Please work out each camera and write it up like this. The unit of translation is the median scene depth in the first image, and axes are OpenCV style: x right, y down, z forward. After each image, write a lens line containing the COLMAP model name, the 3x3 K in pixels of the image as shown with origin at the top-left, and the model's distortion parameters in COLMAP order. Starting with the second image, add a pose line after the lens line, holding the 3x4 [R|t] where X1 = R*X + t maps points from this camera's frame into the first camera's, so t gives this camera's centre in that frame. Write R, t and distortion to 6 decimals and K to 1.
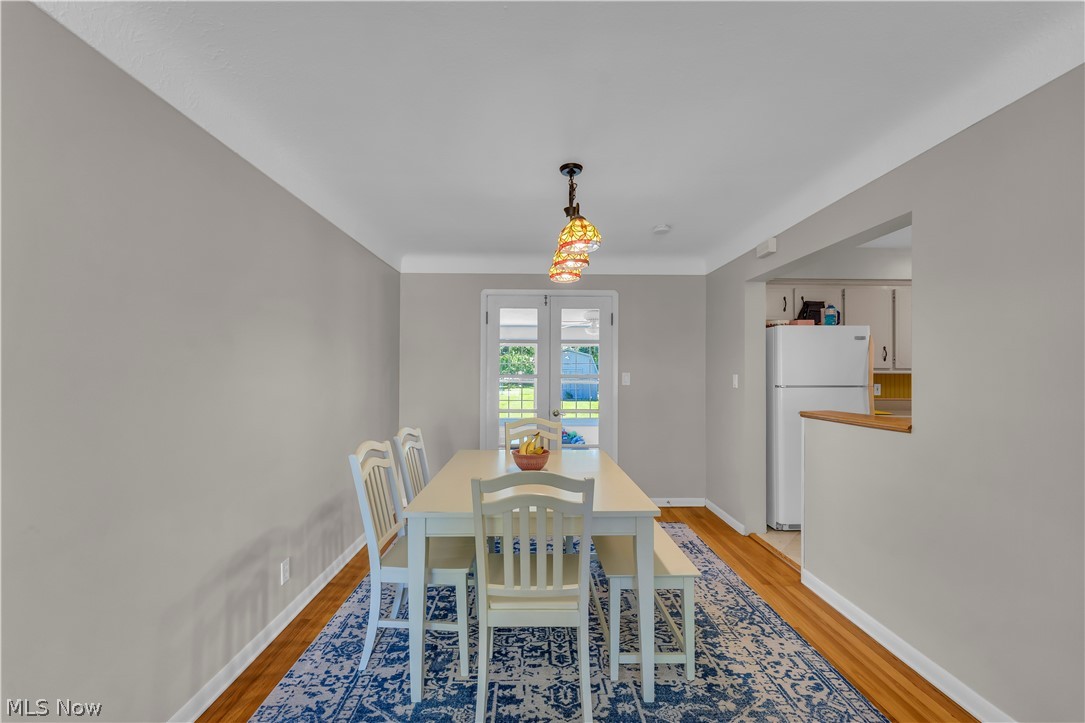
lens RADIAL K [[443.3, 0, 544.6], [0, 443.3, 366.5], [0, 0, 1]] dist [0.000487, -0.000112]
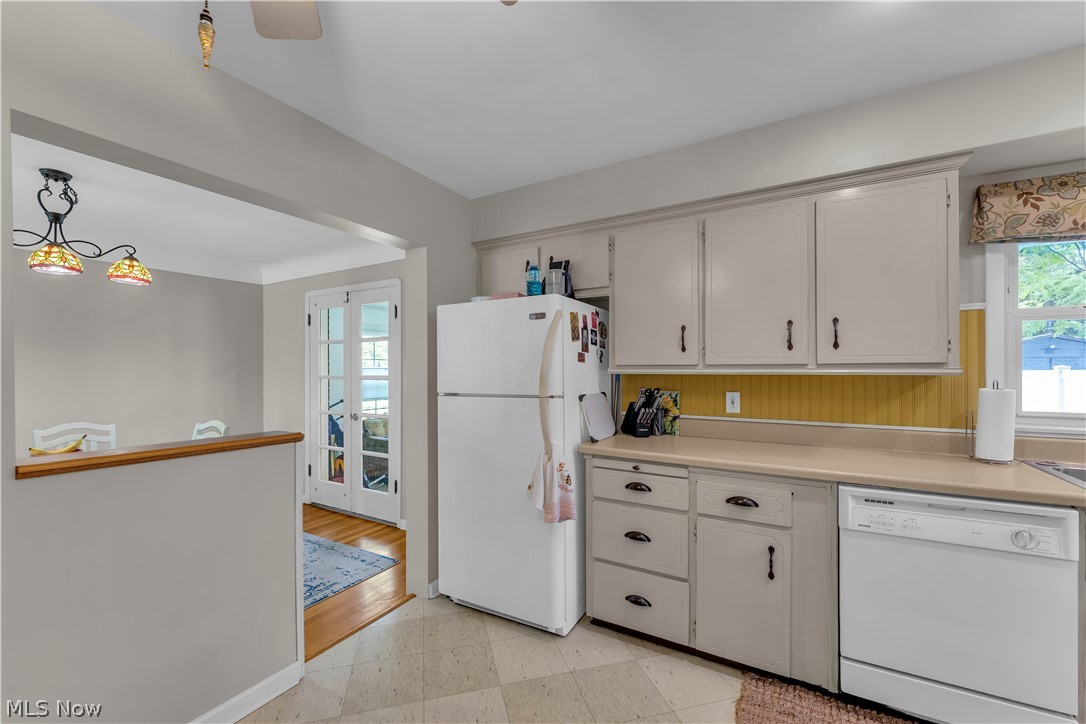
lens RADIAL K [[443.7, 0, 544.7], [0, 443.7, 366.6], [0, 0, 1]] dist [0.000487, -0.000112]
pose [[0.853362, -0.009171, -0.521239, 0.903087], [0.010062, 0.999949, -0.001122, 0.005001], [0.521222, -0.004288, 0.853410, 0.430576]]
